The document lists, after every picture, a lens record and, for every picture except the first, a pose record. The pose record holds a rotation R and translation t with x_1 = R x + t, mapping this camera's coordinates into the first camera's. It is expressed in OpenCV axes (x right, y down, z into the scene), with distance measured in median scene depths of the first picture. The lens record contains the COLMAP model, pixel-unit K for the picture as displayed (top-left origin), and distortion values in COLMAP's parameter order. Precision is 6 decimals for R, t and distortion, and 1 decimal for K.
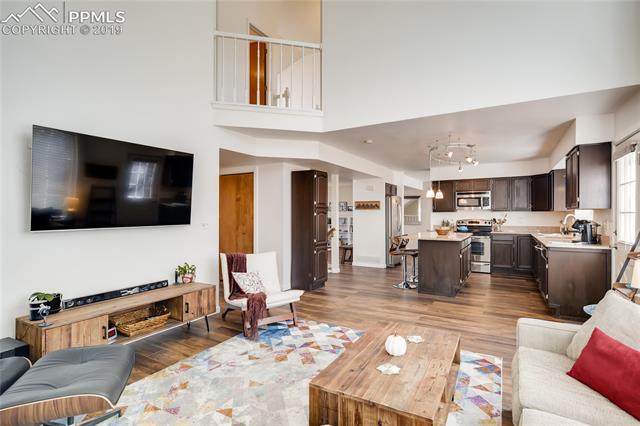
lens RADIAL K [[323.4, 0, 318.2], [0, 323.4, 211.9], [0, 0, 1]] dist [0.001461, 0.000397]
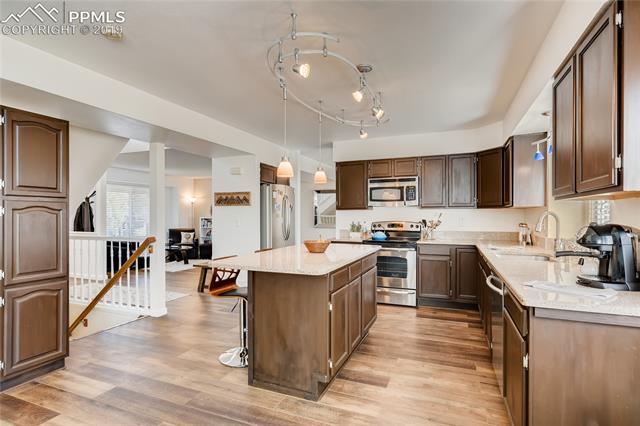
lens RADIAL K [[323.4, 0, 321.7], [0, 323.4, 214.6], [0, 0, 1]] dist [0.001461, 0.000397]
pose [[0.989764, -0.000512, 0.142716, 0.256551], [-0.000444, 0.999978, 0.006666, 0.006319], [-0.142716, -0.006661, 0.989741, 0.399145]]
